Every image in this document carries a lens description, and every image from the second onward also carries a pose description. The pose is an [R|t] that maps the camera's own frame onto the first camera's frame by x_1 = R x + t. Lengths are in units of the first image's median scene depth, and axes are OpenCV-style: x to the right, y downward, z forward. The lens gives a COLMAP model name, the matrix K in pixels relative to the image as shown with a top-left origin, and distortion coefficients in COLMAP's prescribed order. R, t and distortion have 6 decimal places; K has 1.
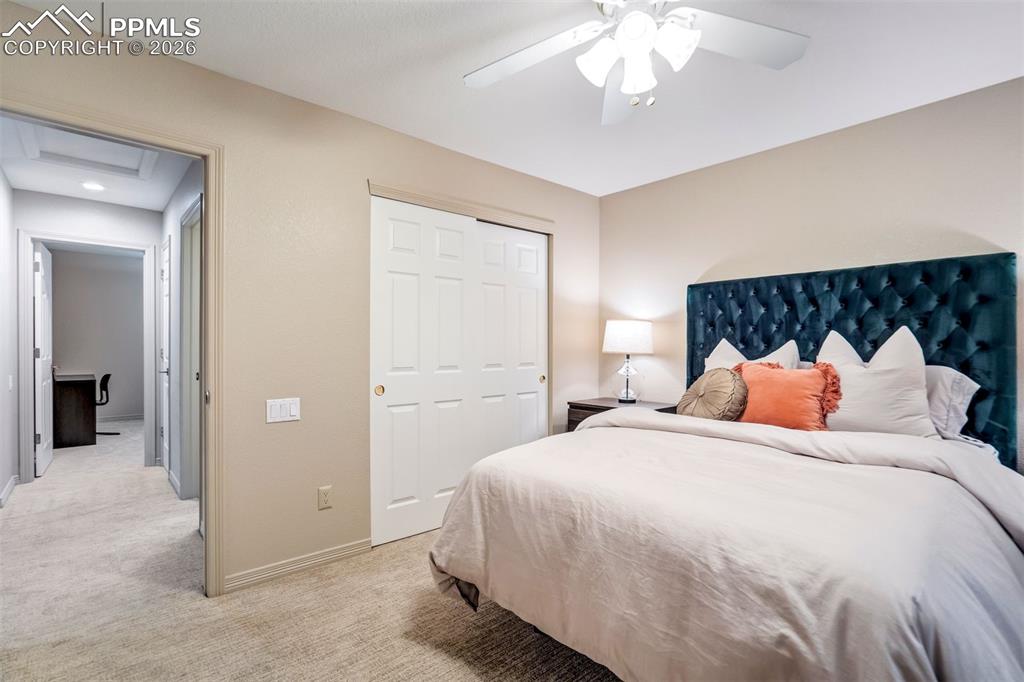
lens RADIAL K [[480.3, 0, 514.6], [0, 480.3, 336.9], [0, 0, 1]] dist [-0.036268, 0.019267]
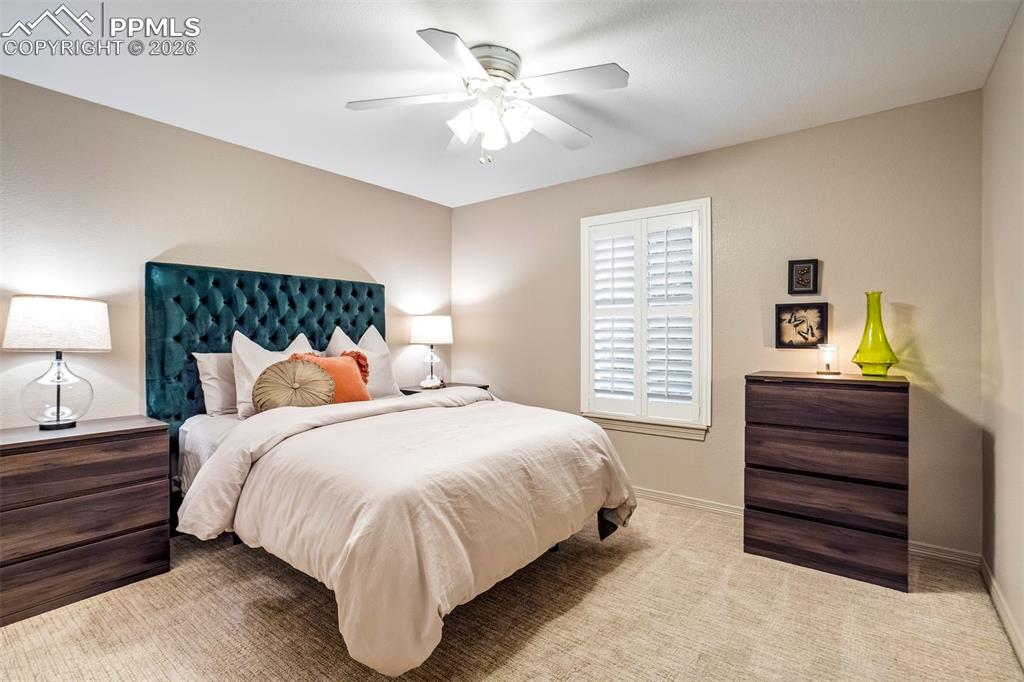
lens RADIAL K [[480.3, 0, 514.6], [0, 480.3, 336.9], [0, 0, 1]] dist [-0.036268, 0.019267]
pose [[-0.172399, 0.002516, 0.985024, -0.732885], [-0.013441, 0.999898, -0.004906, 0.016485], [-0.984936, -0.014085, -0.172347, 0.784219]]
